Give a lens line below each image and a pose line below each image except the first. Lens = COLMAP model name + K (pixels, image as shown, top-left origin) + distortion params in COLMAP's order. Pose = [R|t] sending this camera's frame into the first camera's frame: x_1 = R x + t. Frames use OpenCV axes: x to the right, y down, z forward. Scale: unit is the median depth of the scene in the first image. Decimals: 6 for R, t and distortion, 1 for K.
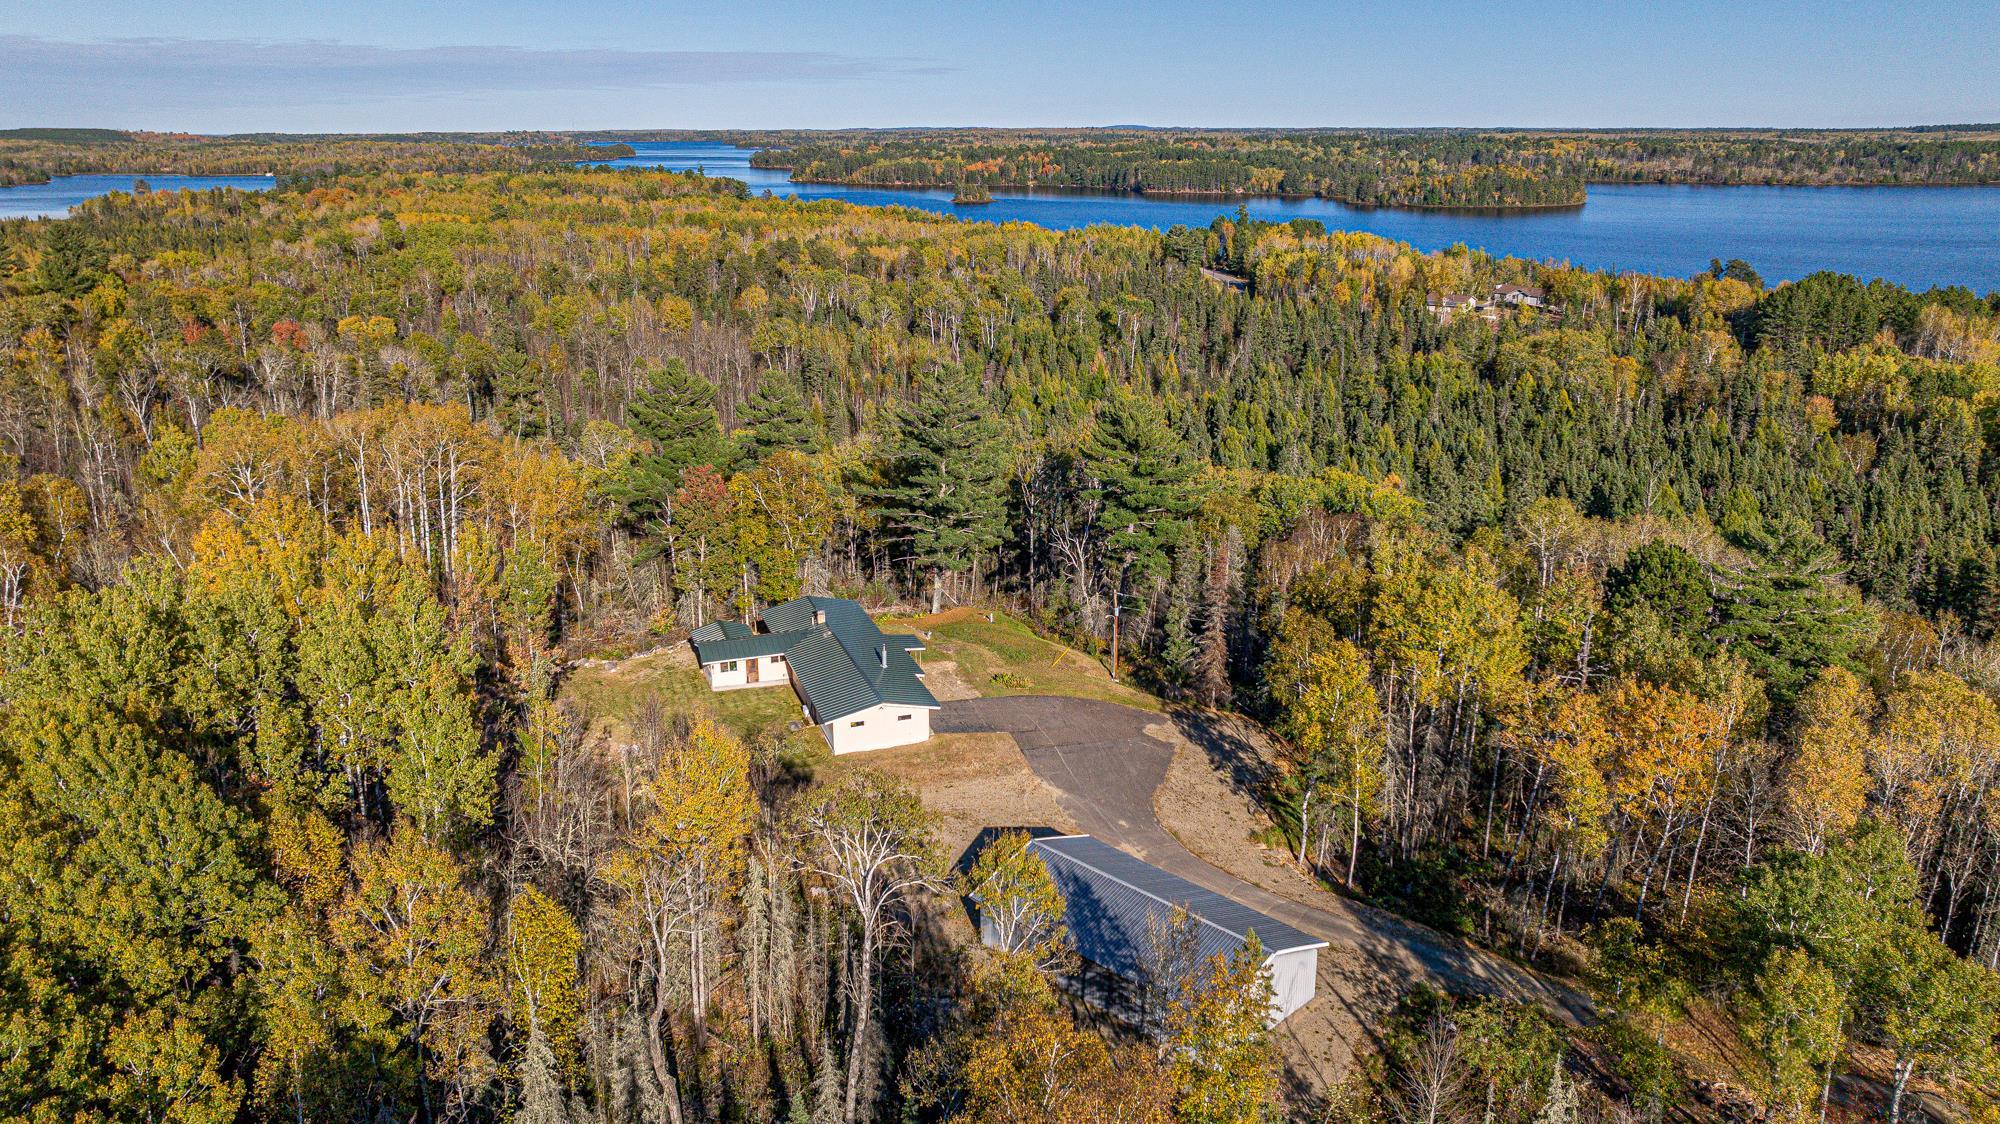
lens RADIAL K [[1413.7, 0, 1000.0], [0, 1413.7, 562.0], [0, 0, 1]] dist [-0.012734, 0.004466]
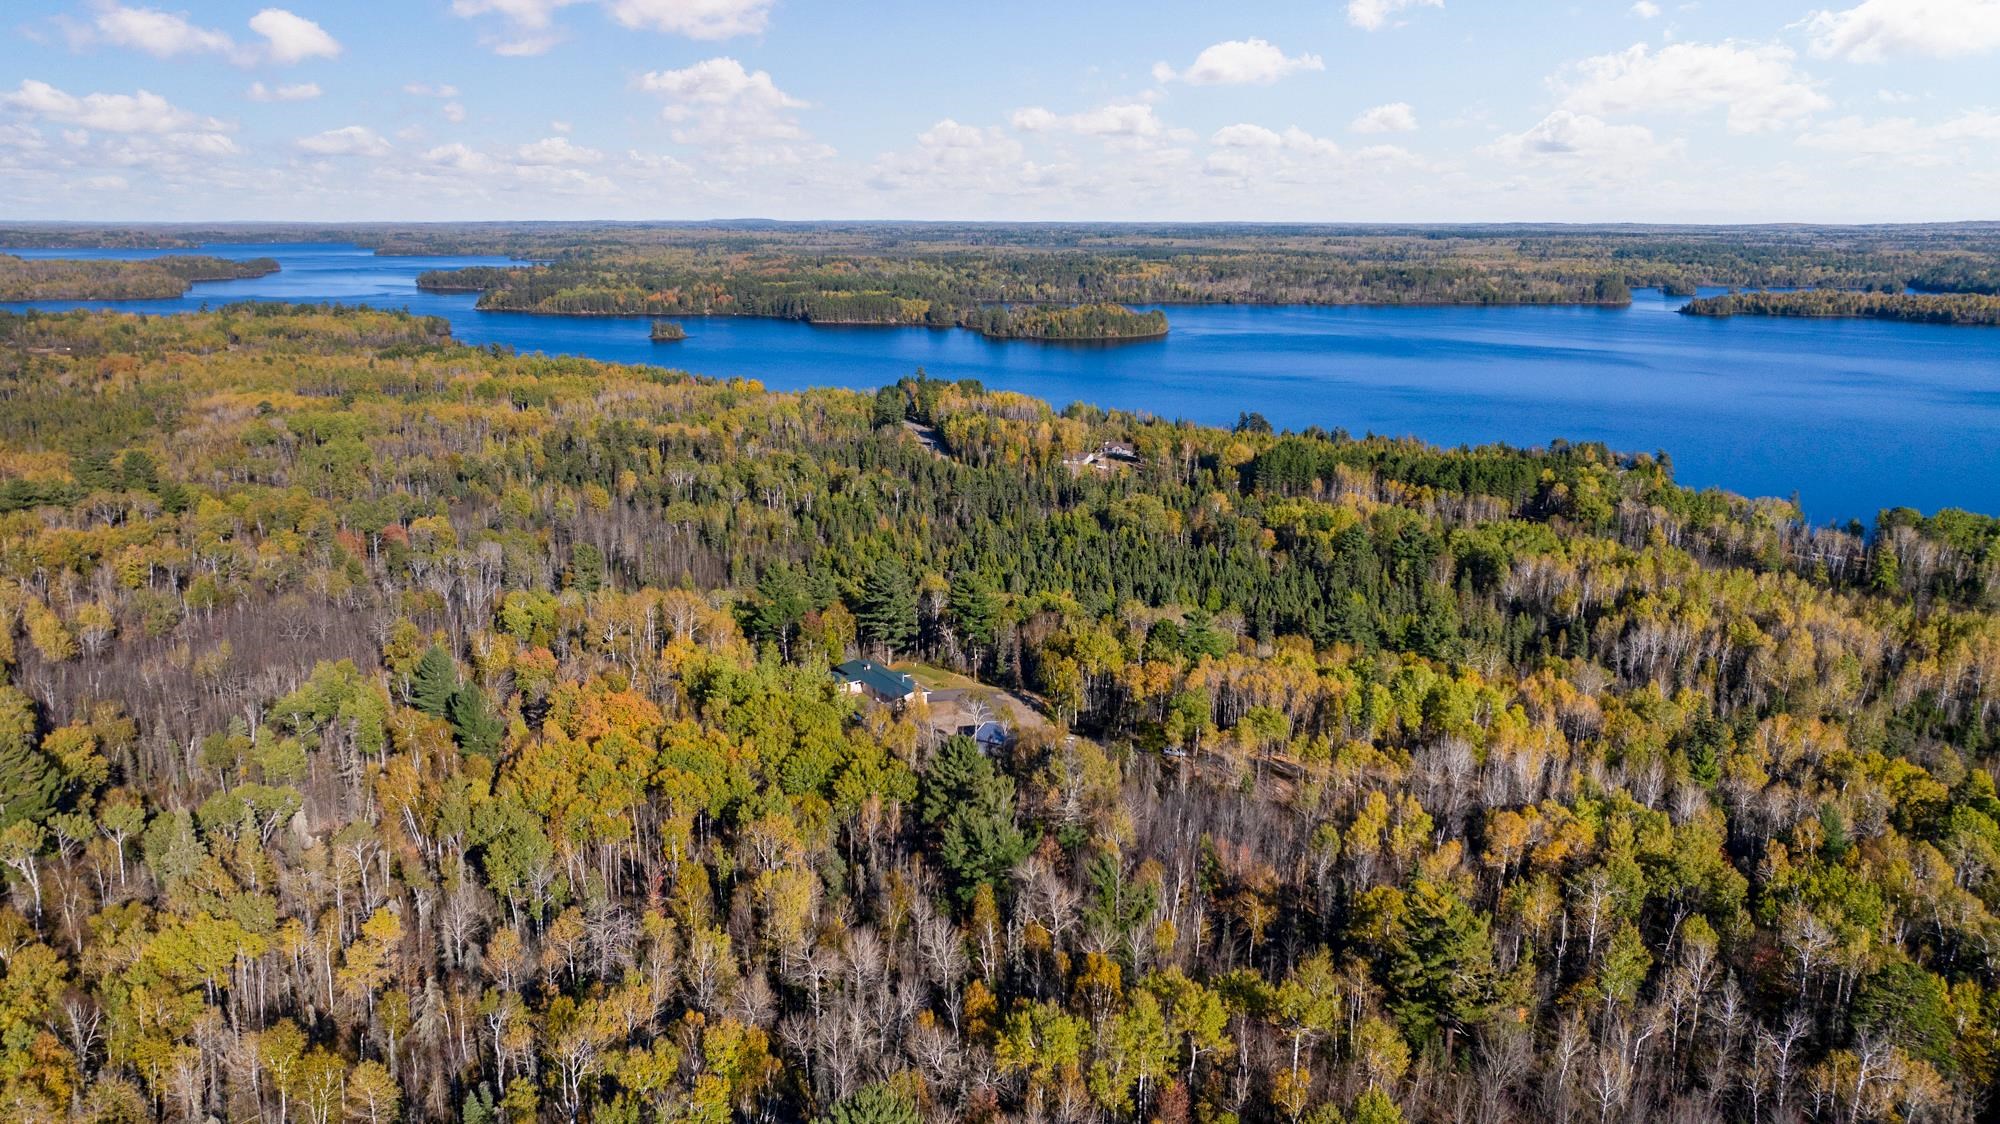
lens RADIAL K [[1413.7, 0, 1000.0], [0, 1413.7, 562.0], [0, 0, 1]] dist [-0.012734, 0.004466]
pose [[0.966578, -0.054629, 0.250485, -0.252515], [0.068218, 0.996615, -0.045887, -0.007752], [-0.247130, 0.061441, 0.967033, -0.753149]]
